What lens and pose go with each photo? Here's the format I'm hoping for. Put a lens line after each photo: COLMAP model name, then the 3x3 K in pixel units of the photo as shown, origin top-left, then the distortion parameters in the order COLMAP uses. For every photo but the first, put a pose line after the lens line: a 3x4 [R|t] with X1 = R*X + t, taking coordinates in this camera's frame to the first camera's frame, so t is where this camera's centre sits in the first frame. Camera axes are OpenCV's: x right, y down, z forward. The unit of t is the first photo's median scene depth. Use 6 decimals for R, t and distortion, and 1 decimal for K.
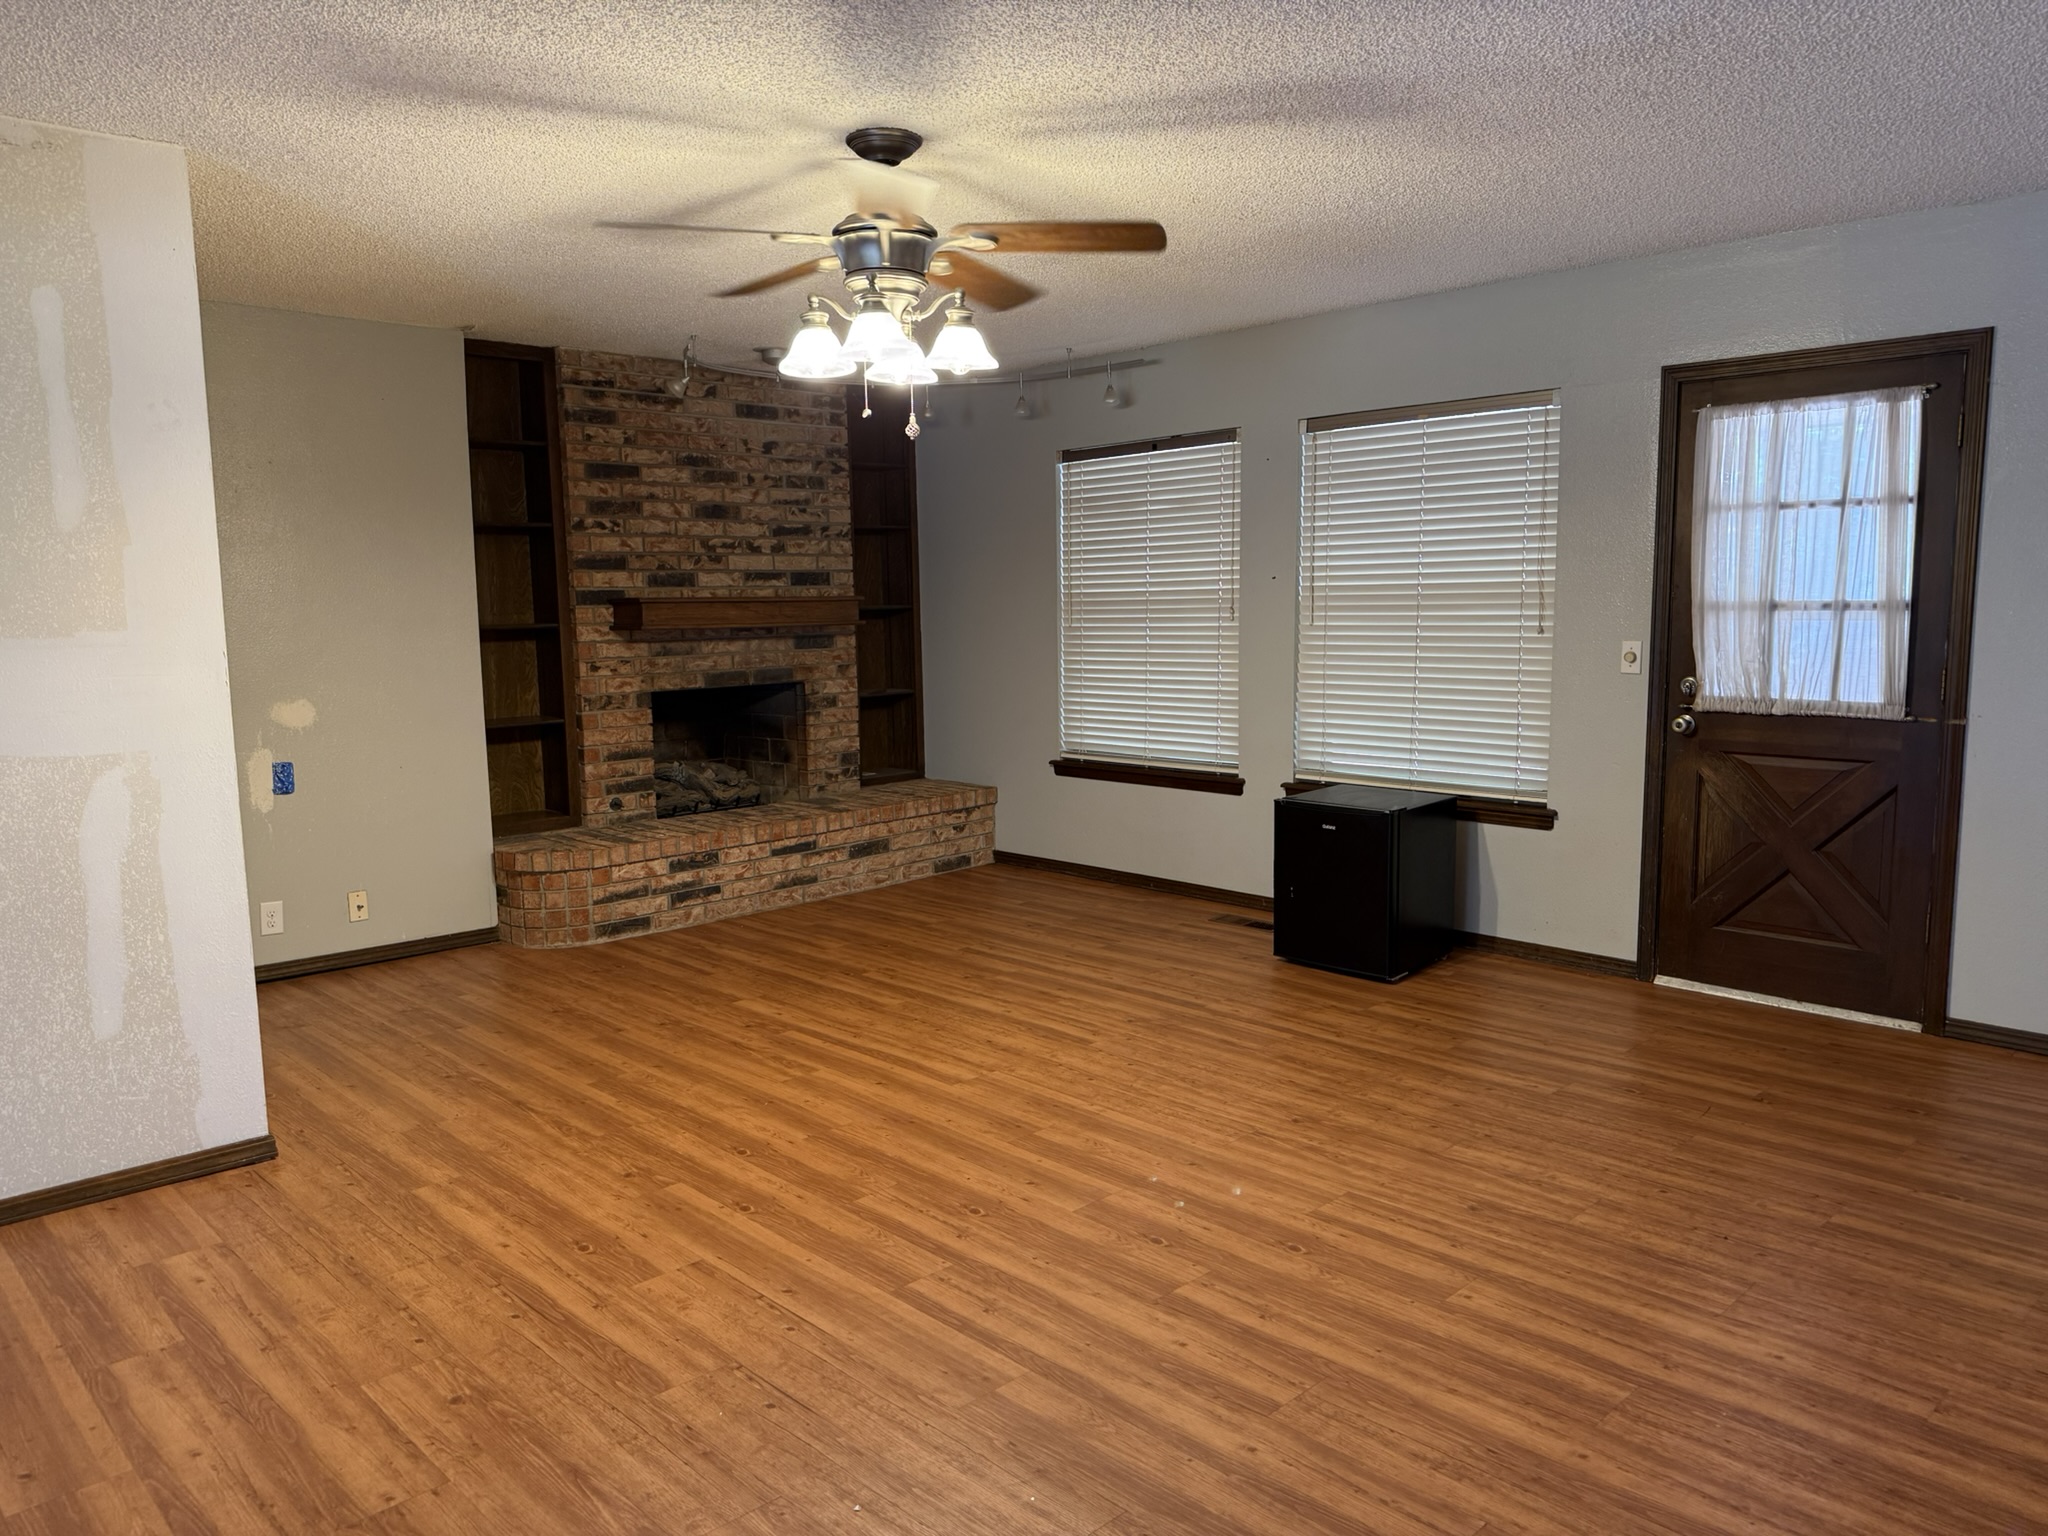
lens RADIAL K [[1436.0, 0, 1028.6], [0, 1436.0, 775.5], [0, 0, 1]] dist [0.114600, -0.177180]
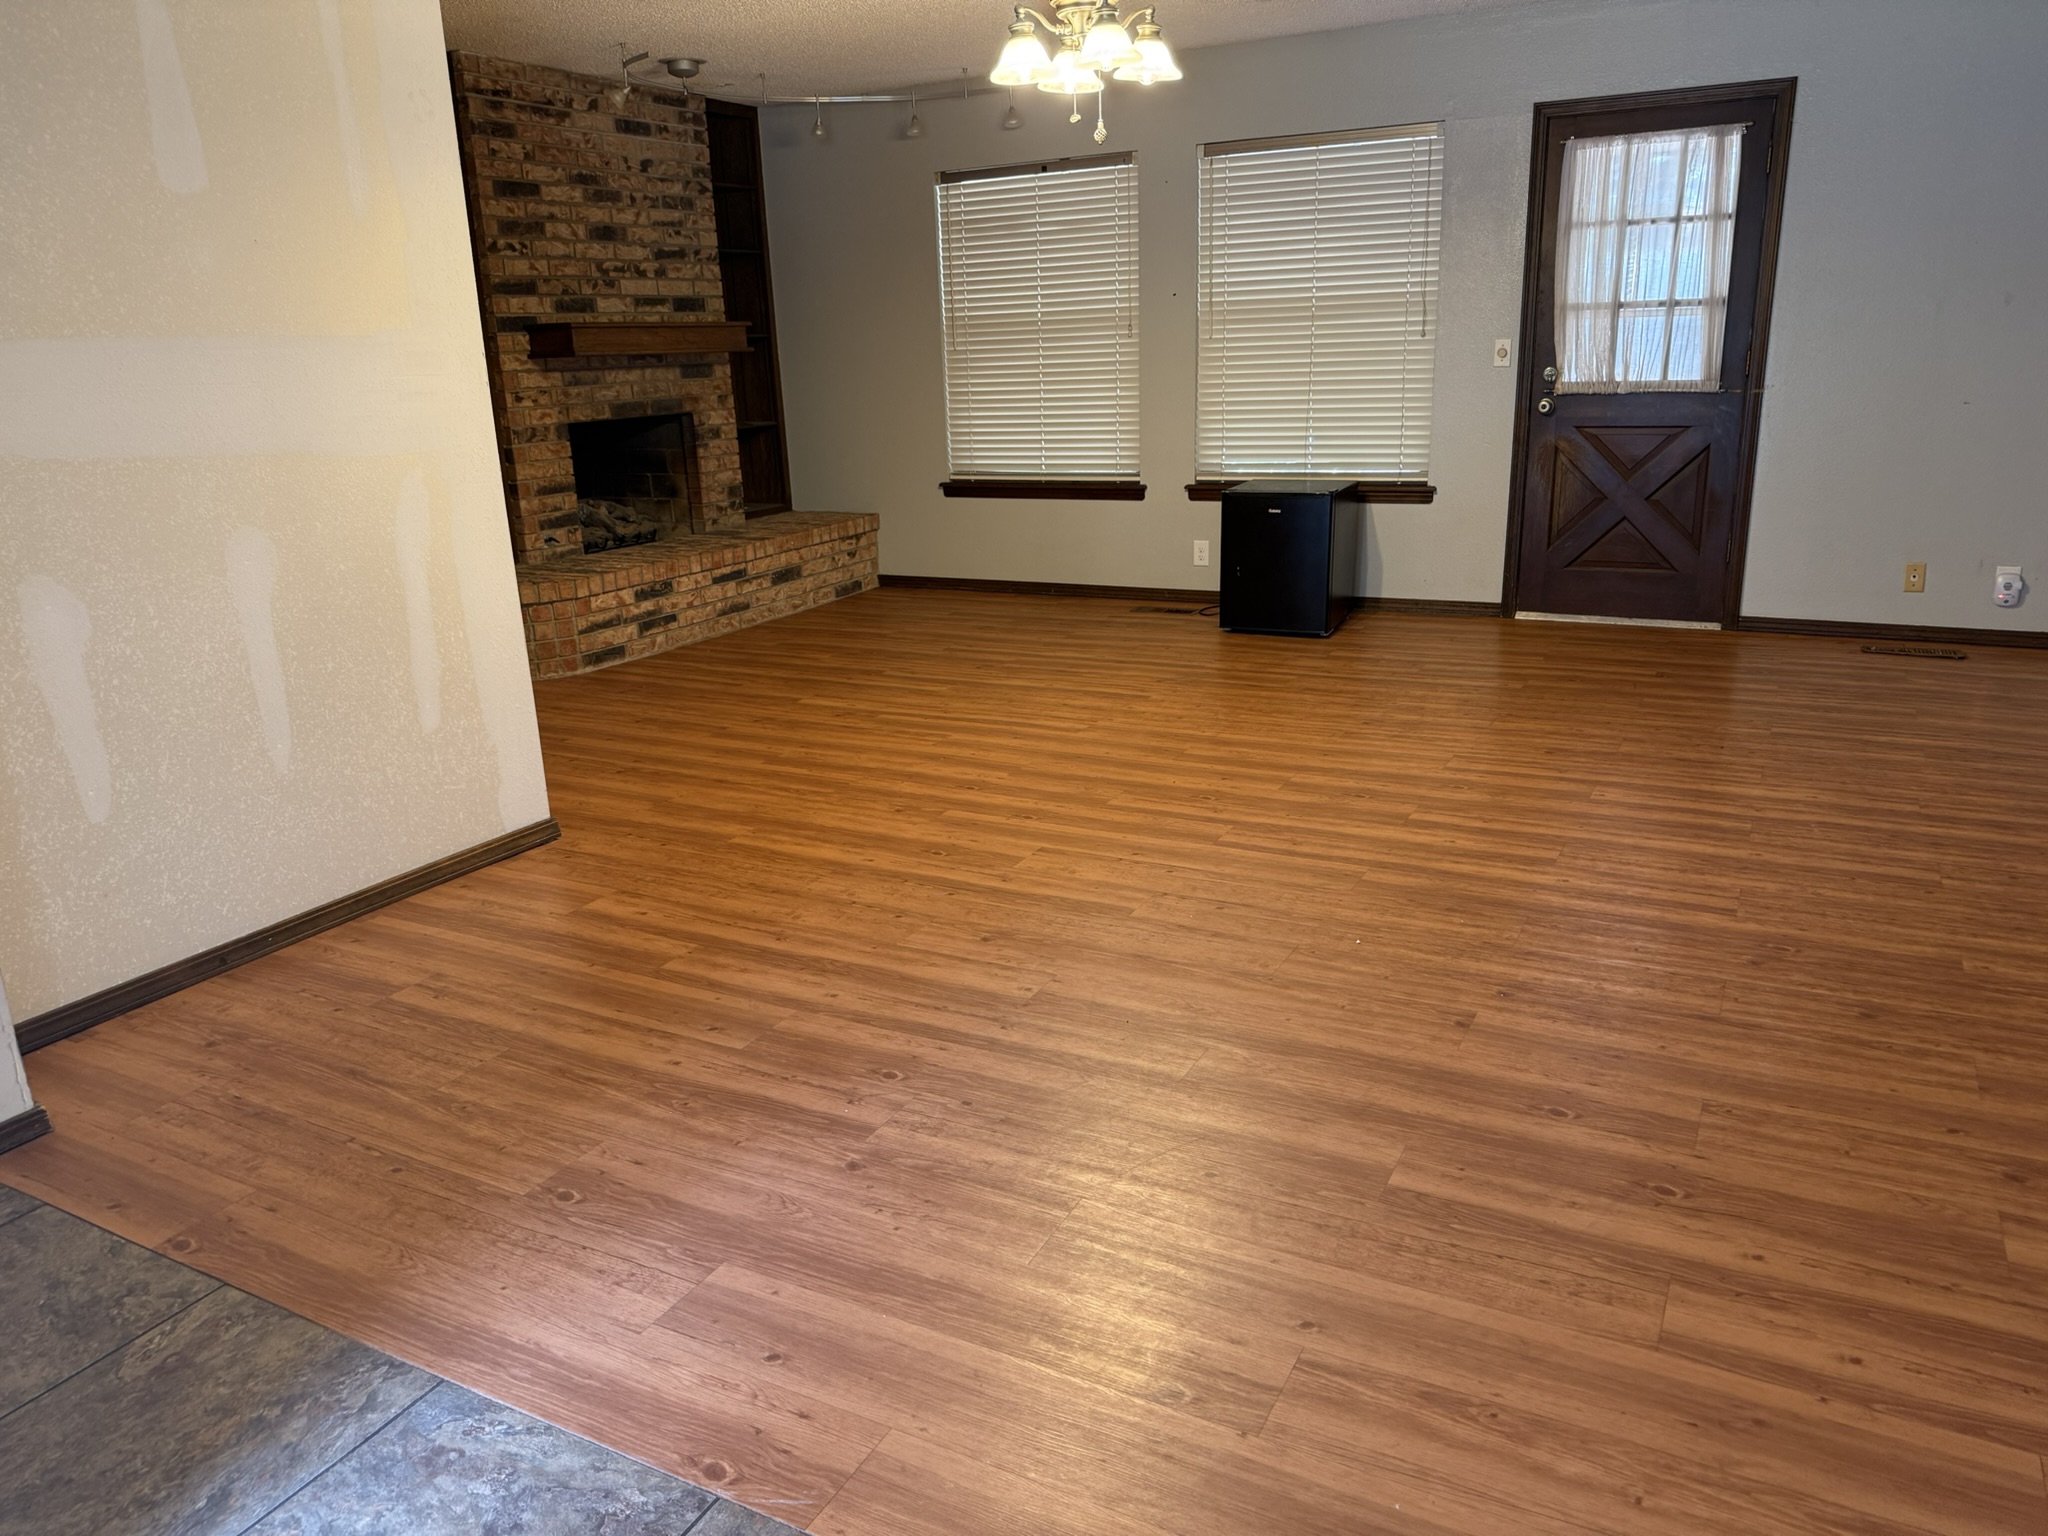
lens RADIAL K [[1423.7, 0, 1062.3], [0, 1423.7, 762.3], [0, 0, 1]] dist [0.158216, -0.342962]
pose [[0.951196, -0.104965, 0.290189, -0.301225], [0.059347, 0.985042, 0.161773, 0.035794], [-0.302828, -0.136656, 0.943197, -0.076566]]
